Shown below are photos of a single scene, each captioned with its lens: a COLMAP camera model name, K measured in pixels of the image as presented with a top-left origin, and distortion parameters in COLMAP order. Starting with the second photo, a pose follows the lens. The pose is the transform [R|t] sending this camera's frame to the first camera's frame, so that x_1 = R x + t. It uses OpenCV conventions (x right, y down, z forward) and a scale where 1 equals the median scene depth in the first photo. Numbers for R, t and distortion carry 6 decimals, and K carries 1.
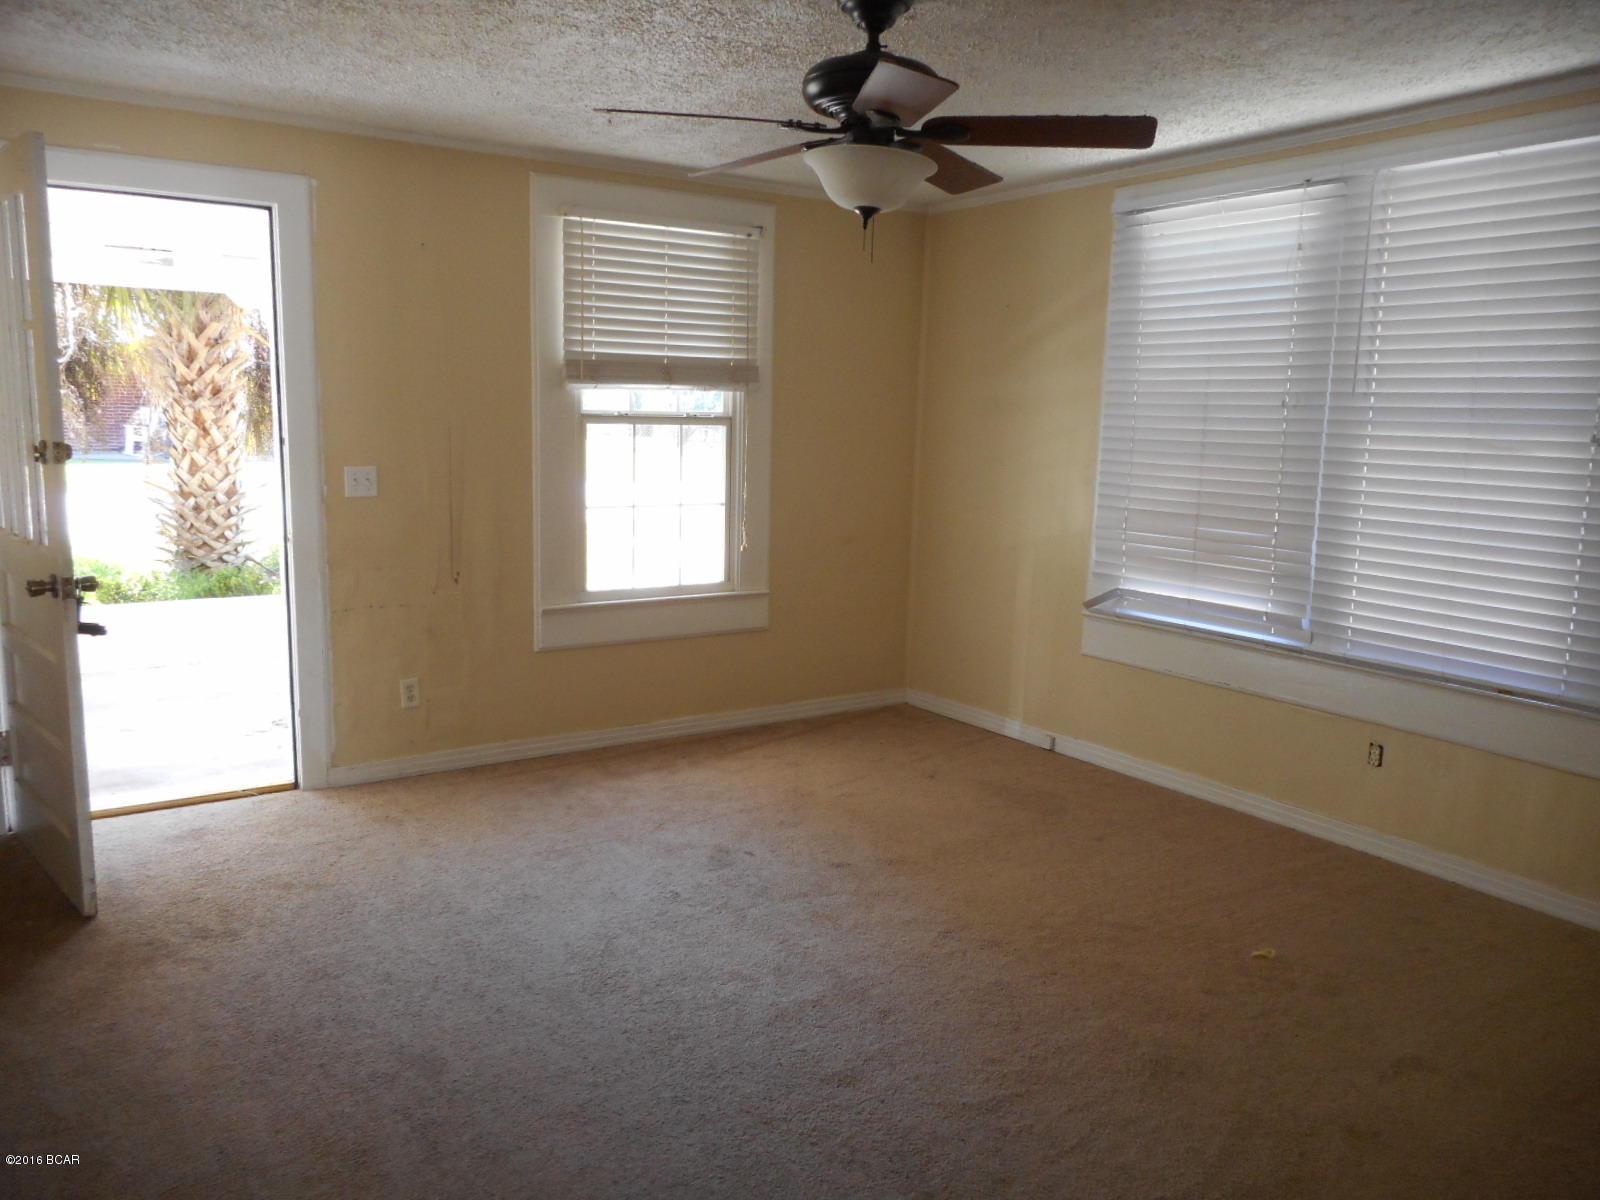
lens RADIAL K [[1174.7, 0, 800.0], [0, 1174.7, 600.0], [0, 0, 1]] dist [-0.016932, -0.007822]
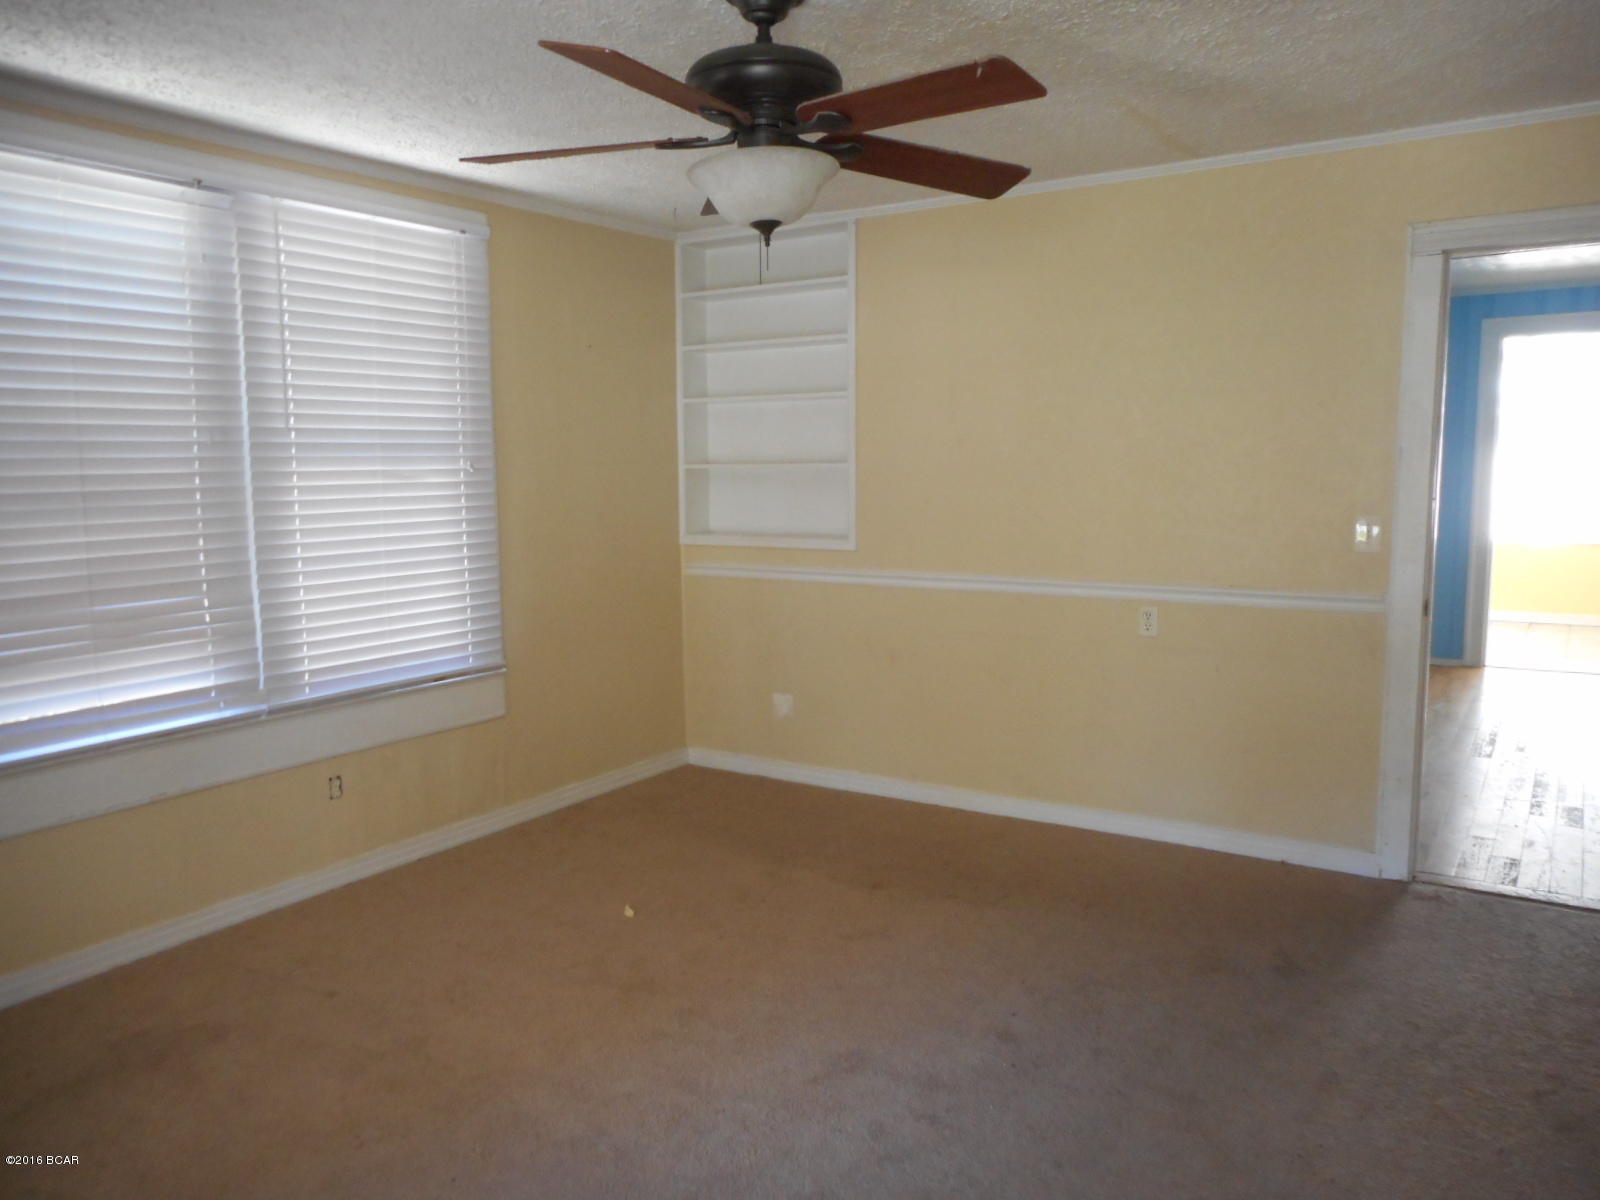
lens RADIAL K [[1174.7, 0, 800.0], [0, 1174.7, 600.0], [0, 0, 1]] dist [-0.016932, -0.007822]
pose [[-0.400392, -0.121287, 0.908282, -0.562328], [0.148837, 0.969432, 0.195063, -0.161342], [-0.904176, 0.213287, -0.370101, 0.982116]]
